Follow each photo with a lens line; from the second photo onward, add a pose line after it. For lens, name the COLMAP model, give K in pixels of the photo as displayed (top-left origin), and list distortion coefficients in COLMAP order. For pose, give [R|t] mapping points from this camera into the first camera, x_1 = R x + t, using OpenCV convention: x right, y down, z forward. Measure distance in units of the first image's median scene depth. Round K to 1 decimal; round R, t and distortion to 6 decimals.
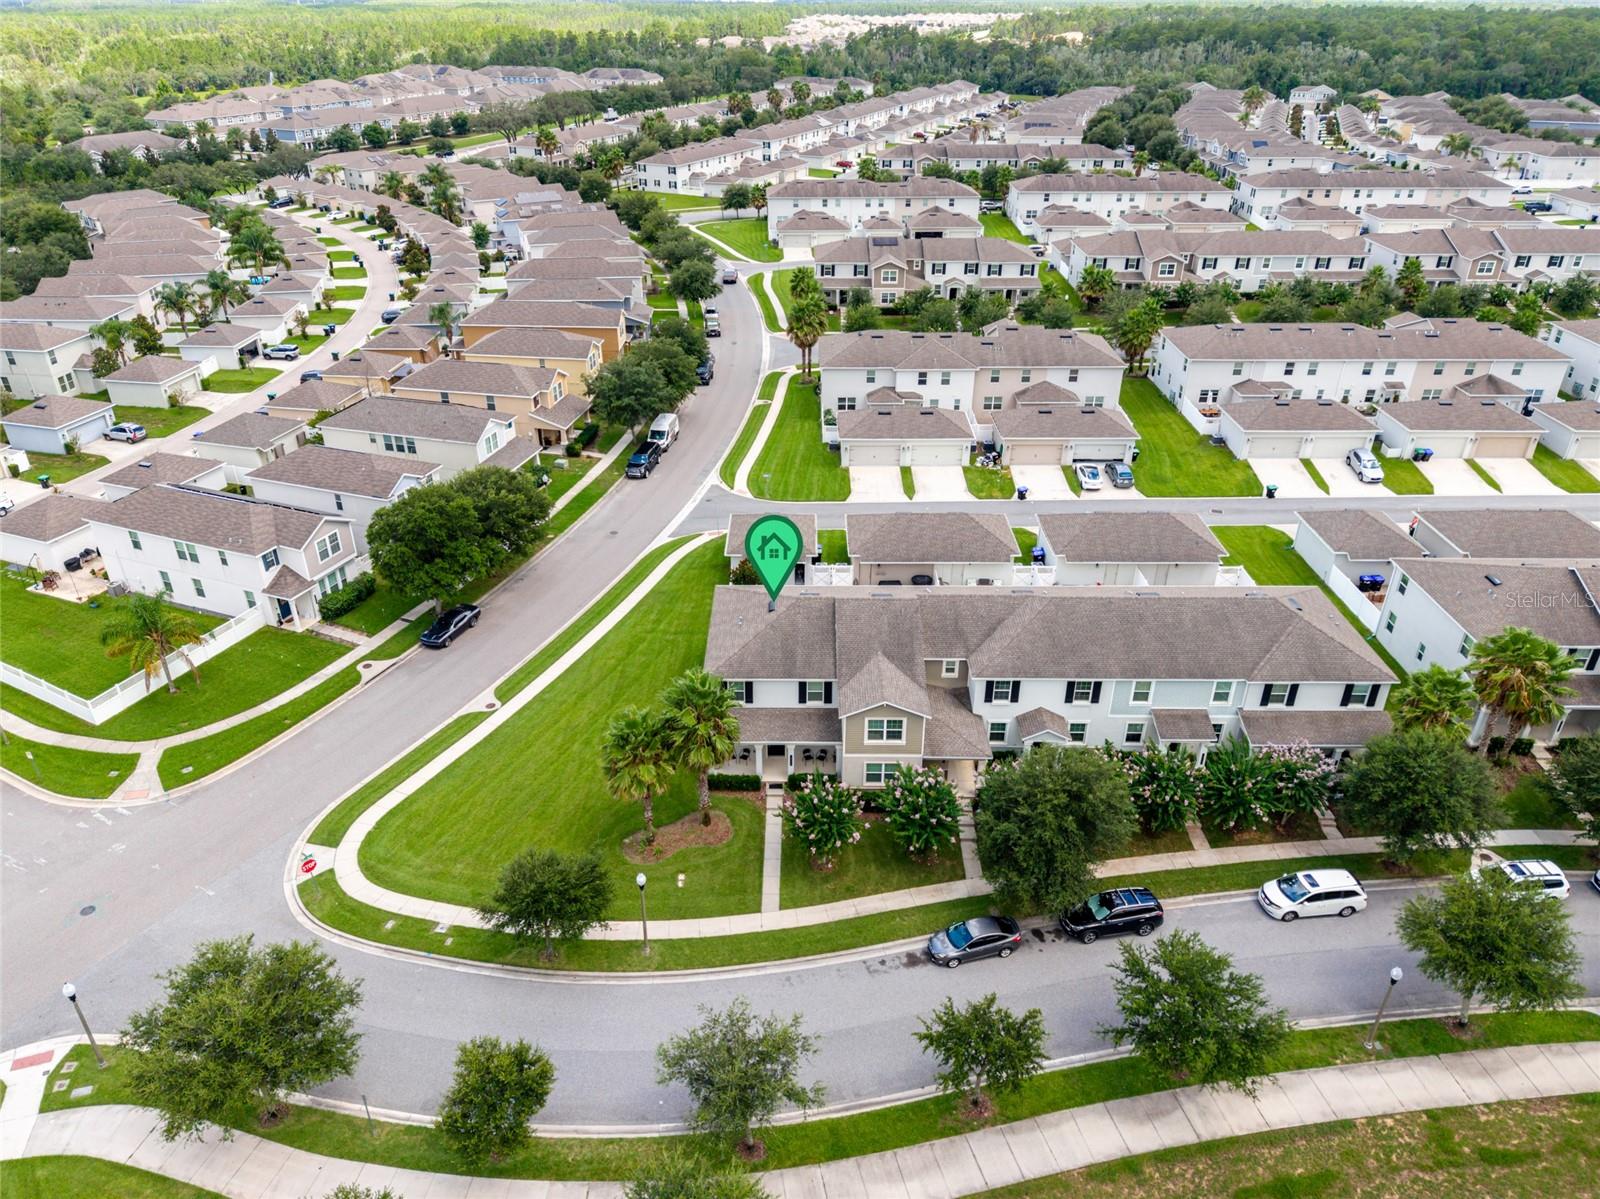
lens RADIAL K [[1091.9, 0, 800.0], [0, 1091.9, 599.5], [0, 0, 1]] dist [0.005751, -0.001866]
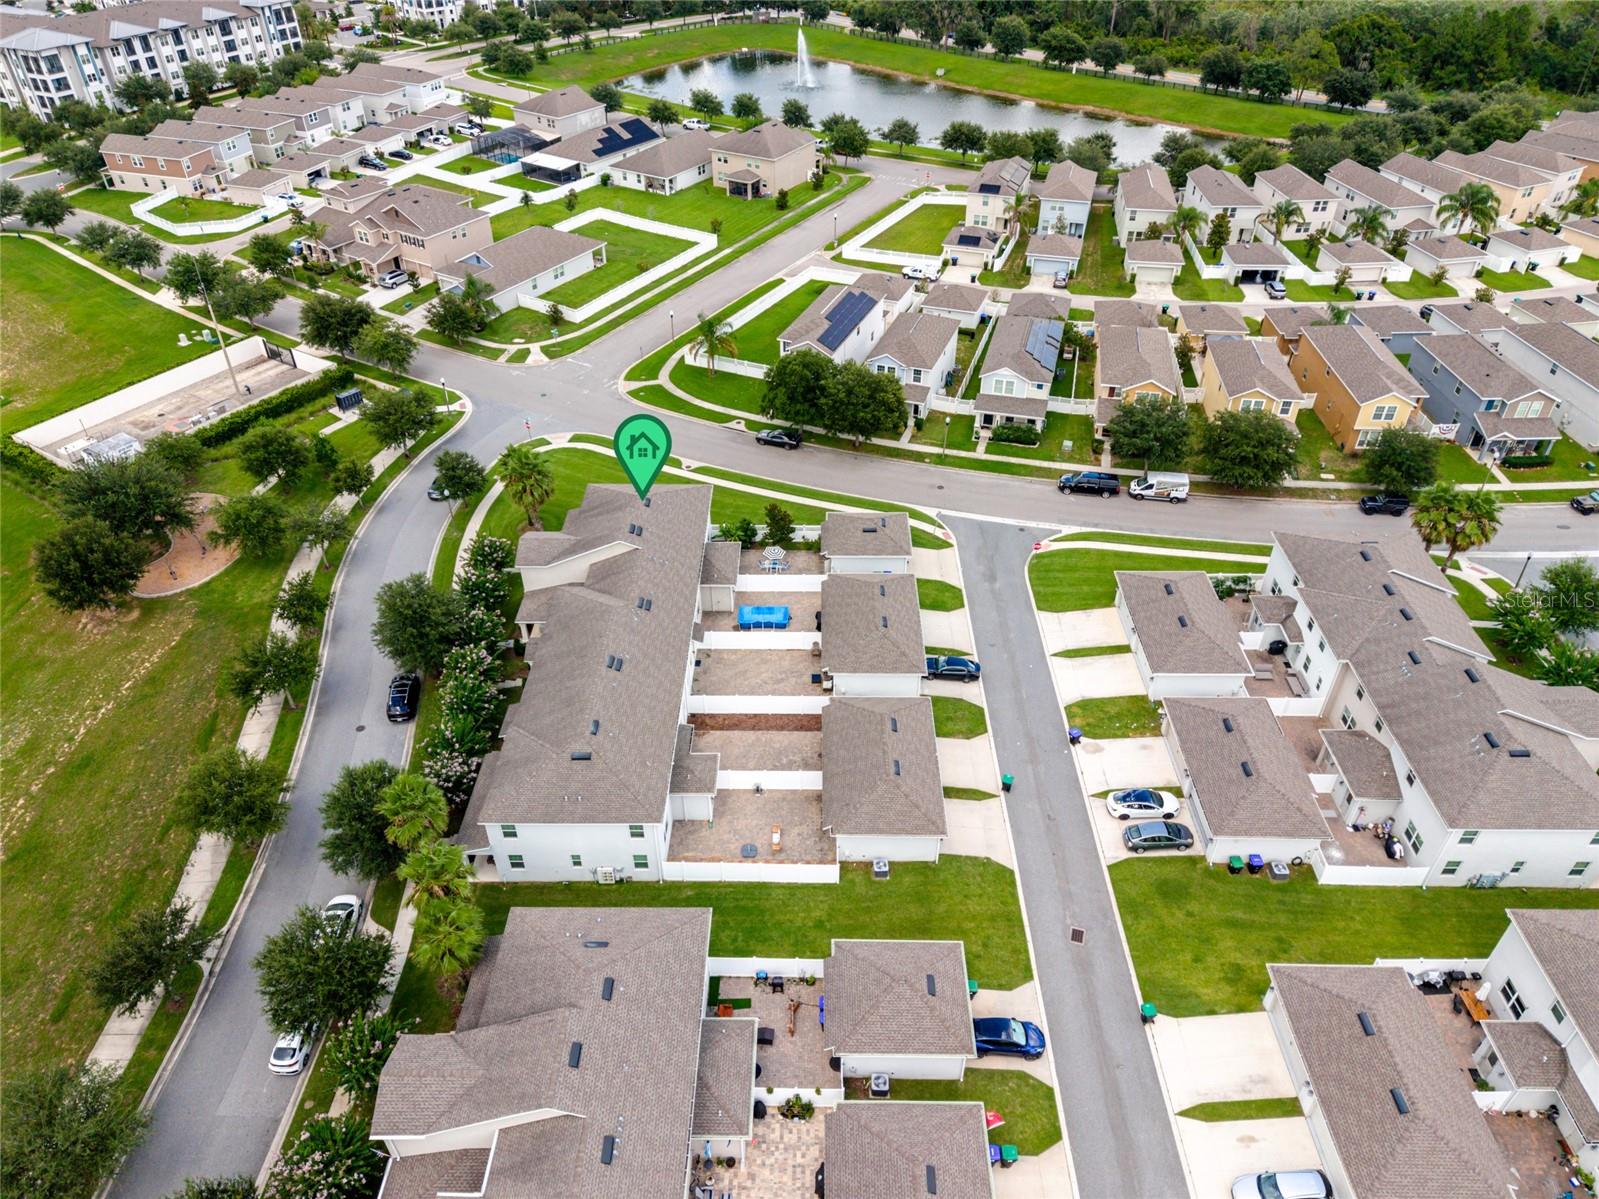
lens RADIAL K [[1050.6, 0, 794.9], [0, 1050.6, 635.4], [0, 0, 1]] dist [-0.000421, -0.003552]
pose [[-0.014521, 0.638706, -0.769314, 1.133659], [-0.481406, 0.669886, 0.565245, -0.730596], [0.876377, 0.378561, 0.297749, 0.828311]]
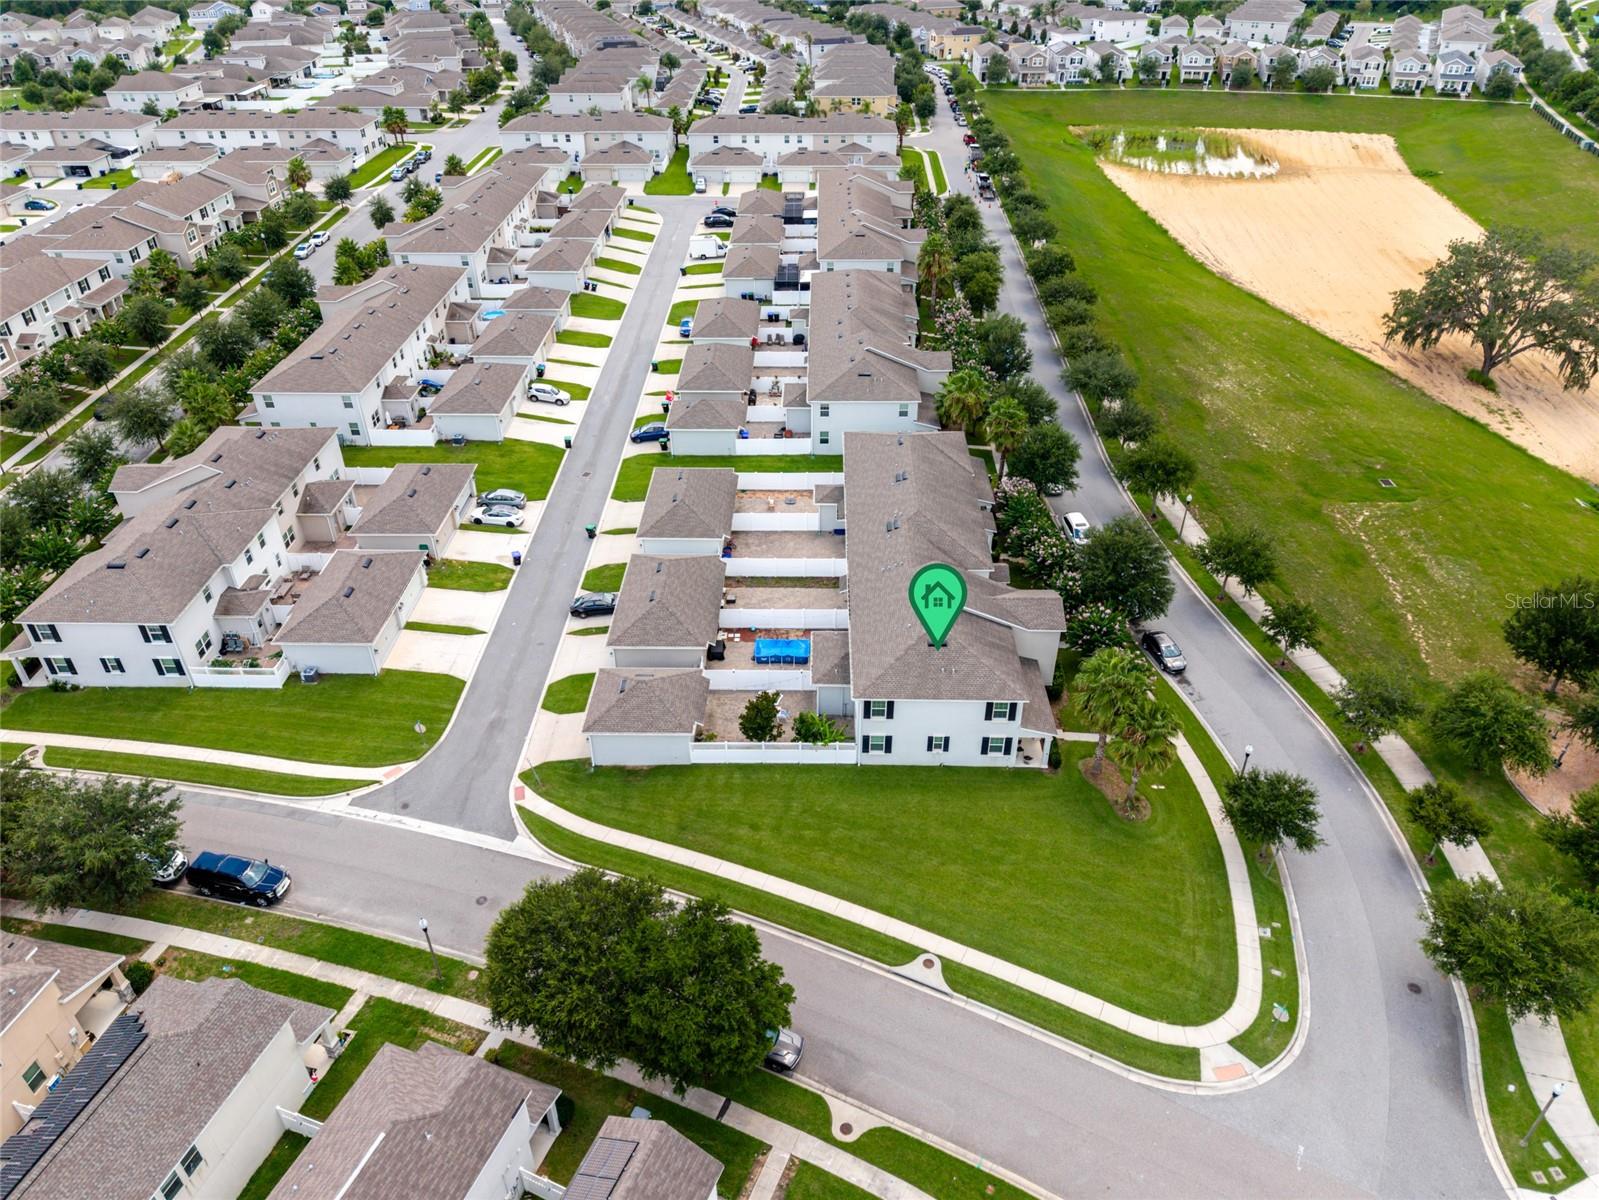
lens RADIAL K [[1091.3, 0, 799.5], [0, 1091.3, 600.0], [0, 0, 1]] dist [0.005751, -0.001866]
pose [[0.019878, -0.559185, 0.828805, -0.893374], [0.485758, 0.729953, 0.480841, -0.608752], [-0.873867, 0.393041, 0.286138, 0.785248]]
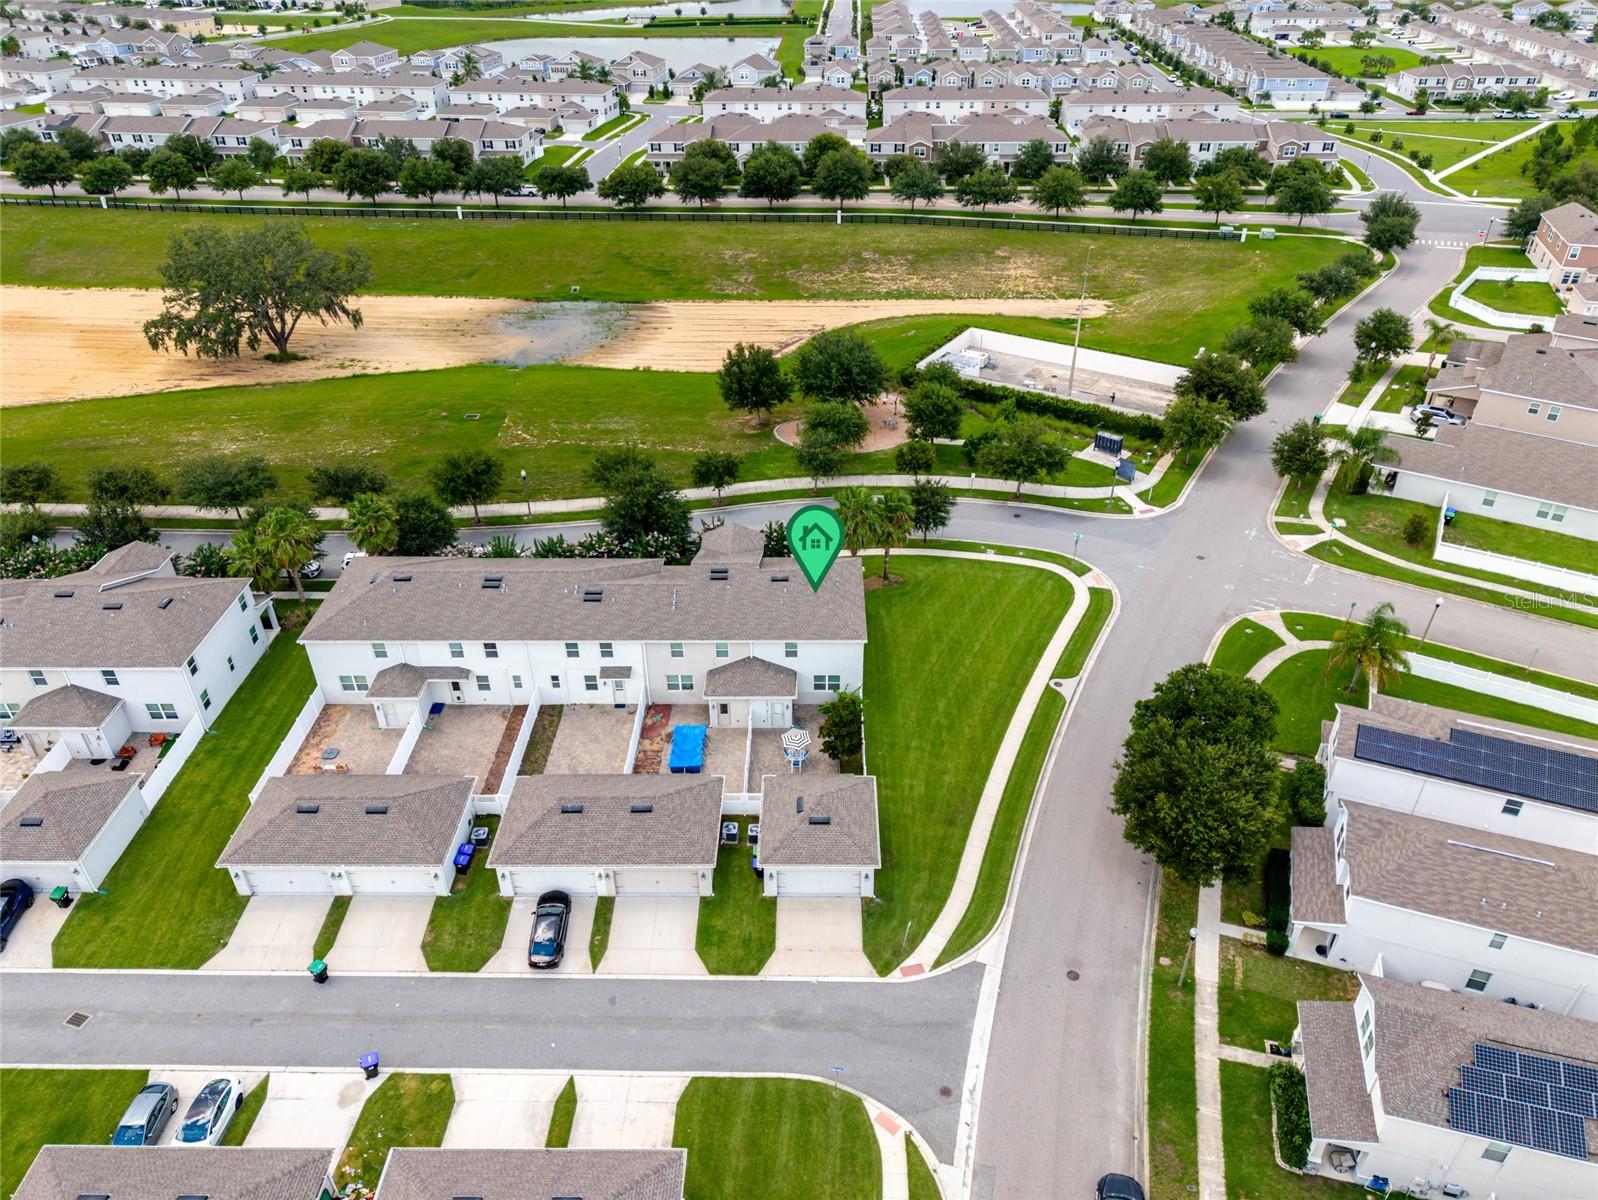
lens RADIAL K [[1090.6, 0, 799.0], [0, 1090.6, 600.0], [0, 0, 1]] dist [0.005751, -0.001866]
pose [[-0.999800, 0.001688, 0.019921, -0.036730], [0.018434, 0.463510, 0.885900, -1.033229], [-0.007738, 0.886090, -0.463449, 1.558629]]
